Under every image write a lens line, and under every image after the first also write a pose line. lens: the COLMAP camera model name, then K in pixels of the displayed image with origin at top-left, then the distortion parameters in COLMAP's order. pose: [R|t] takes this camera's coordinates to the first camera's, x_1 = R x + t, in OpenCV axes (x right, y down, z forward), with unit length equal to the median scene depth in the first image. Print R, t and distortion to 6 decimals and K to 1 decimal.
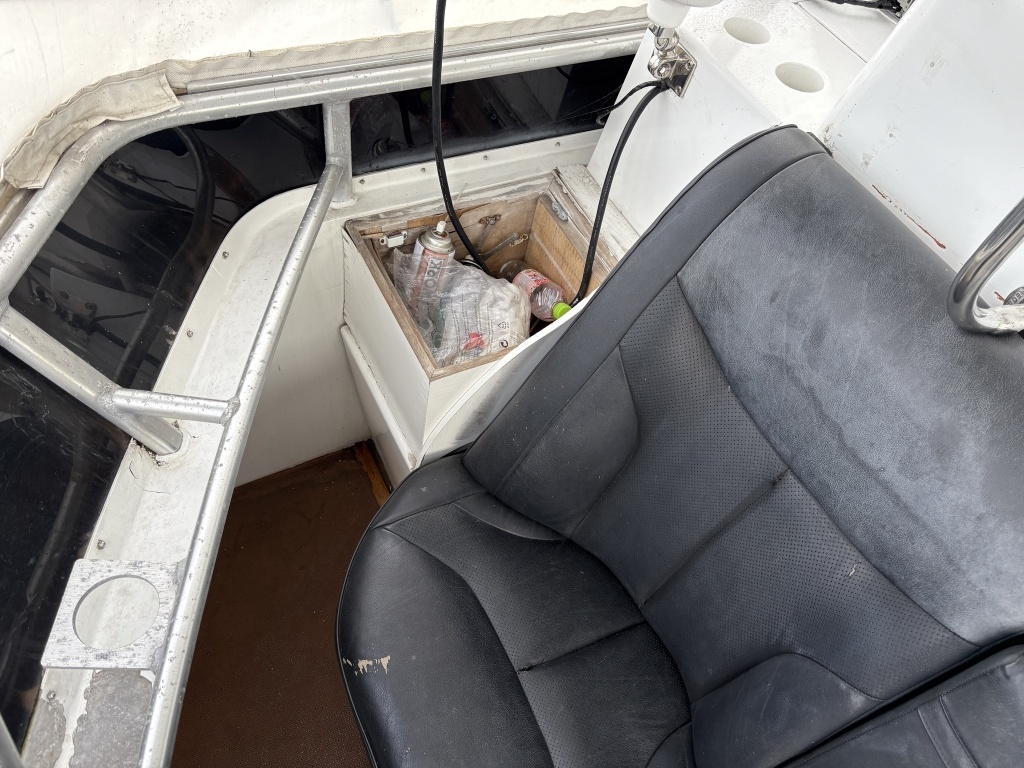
lens RADIAL K [[780.1, 0, 511.0], [0, 780.1, 384.2], [0, 0, 1]] dist [0.024992, -0.019377]
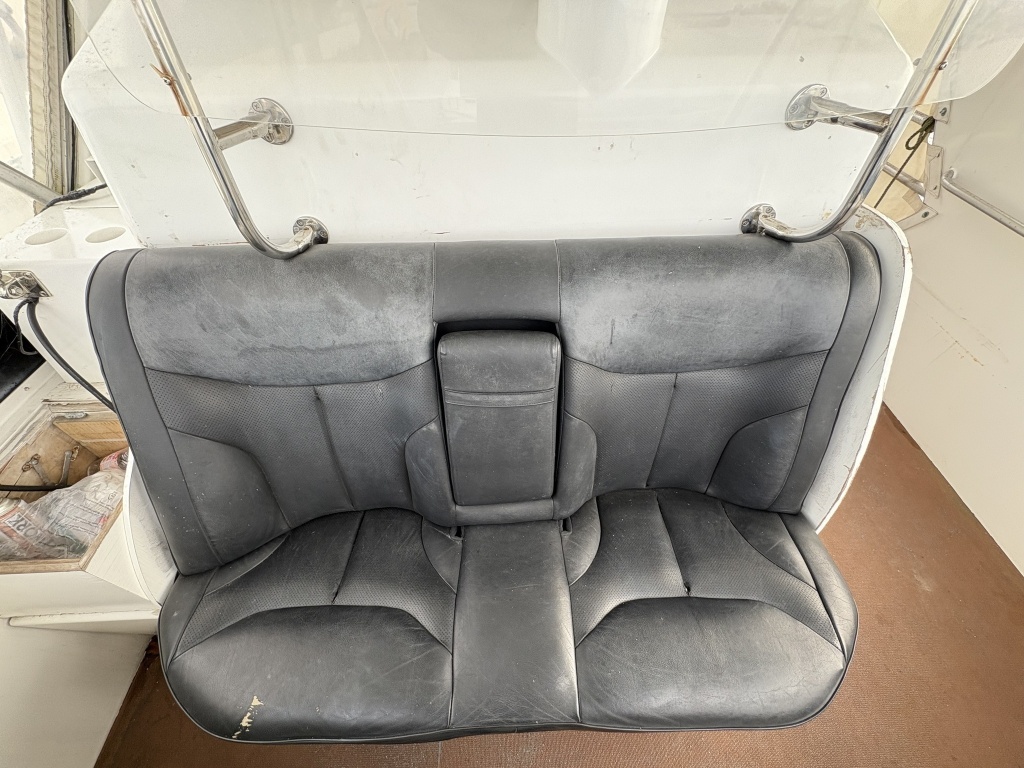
lens RADIAL K [[408.3, 0, 513.2], [0, 408.3, 381.6], [0, 0, 1]] dist [-0.011423, 0.000564]
pose [[0.413840, -0.760439, 0.500469, 0.093809], [0.770515, 0.585366, 0.252295, 0.198611], [-0.484812, 0.281209, 0.828178, 0.055906]]
